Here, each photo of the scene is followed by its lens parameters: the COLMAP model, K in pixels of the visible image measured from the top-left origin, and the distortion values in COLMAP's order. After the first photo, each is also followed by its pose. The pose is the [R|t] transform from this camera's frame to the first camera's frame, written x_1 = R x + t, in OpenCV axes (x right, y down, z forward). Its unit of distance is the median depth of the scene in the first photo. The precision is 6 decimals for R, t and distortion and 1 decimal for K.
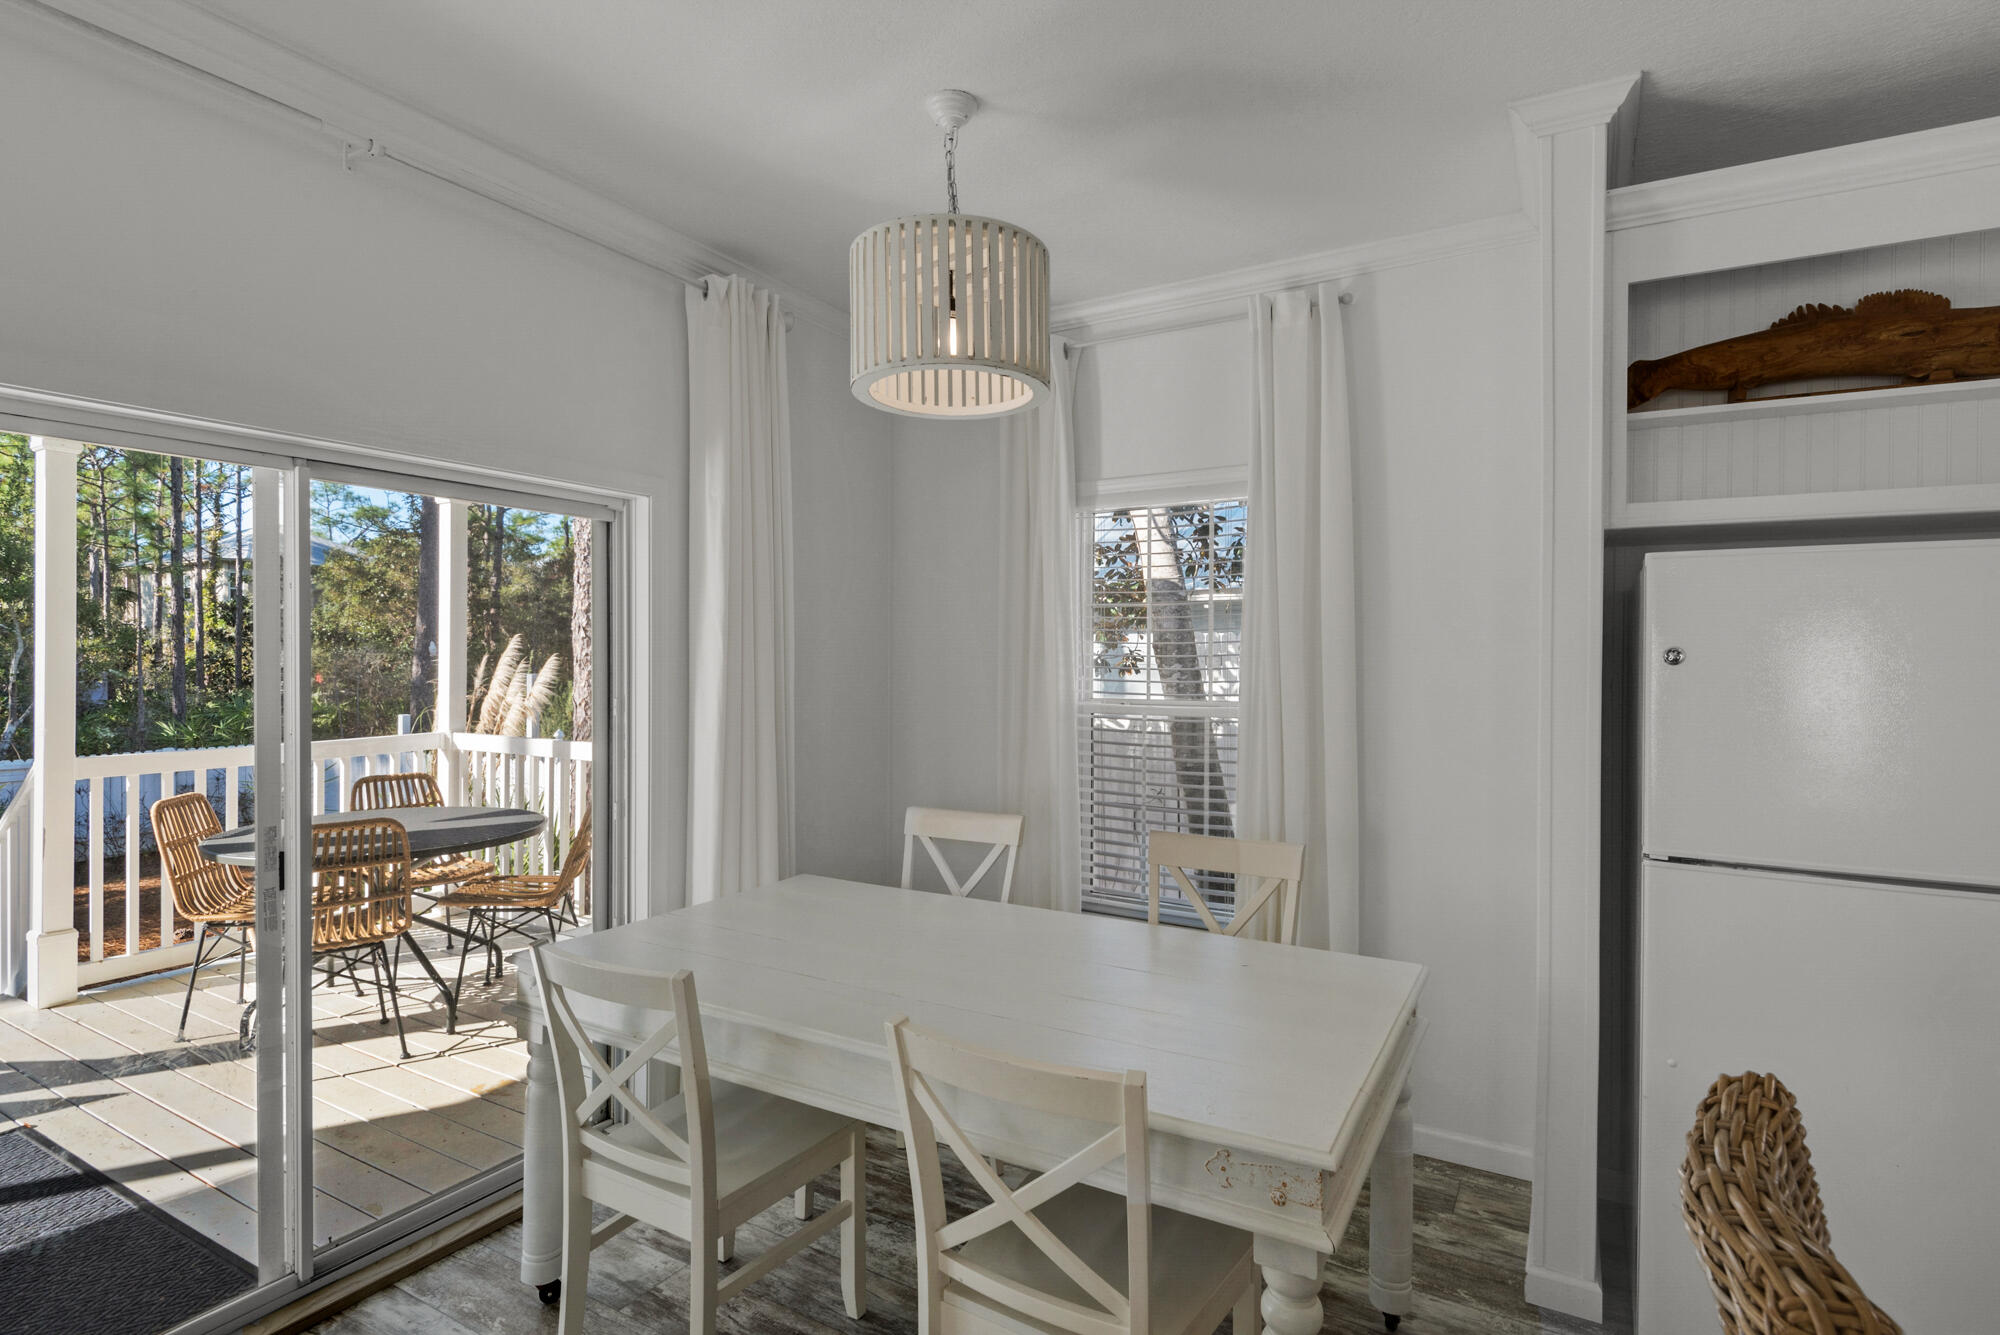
lens RADIAL K [[998.7, 0, 1022.1], [0, 998.7, 653.8], [0, 0, 1]] dist [0.014601, -0.001090]
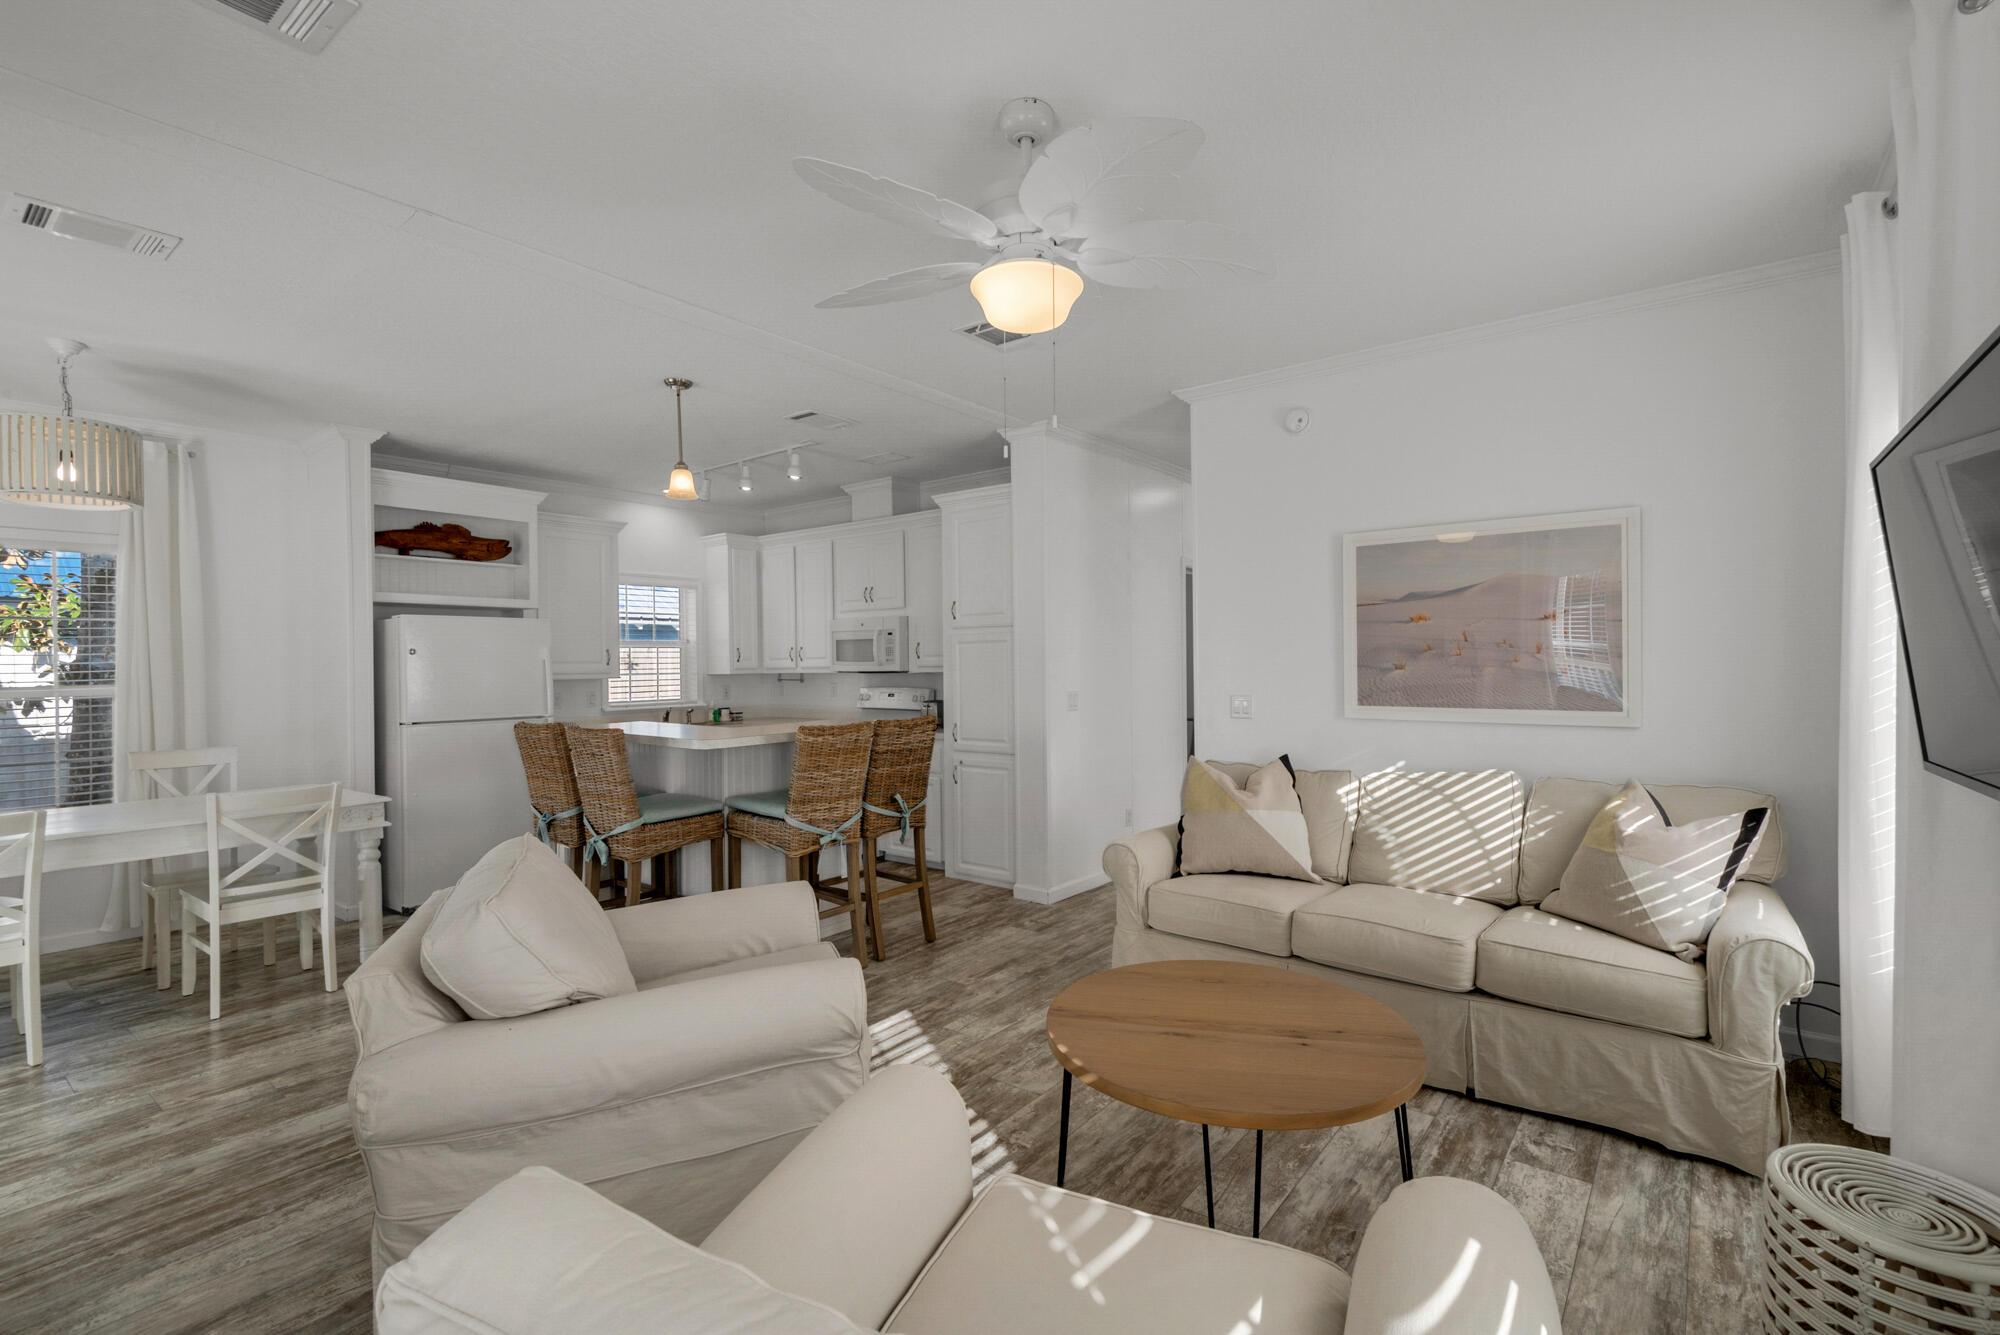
lens RADIAL K [[893.7, 0, 1000.0], [0, 893.7, 667.5], [0, 0, 1]] dist [0.036964, -0.019774]
pose [[0.145204, -0.010359, 0.989347, -0.861562], [0.012880, 0.999880, 0.008579, 0.024015], [-0.989318, 0.011497, 0.145320, -0.528429]]
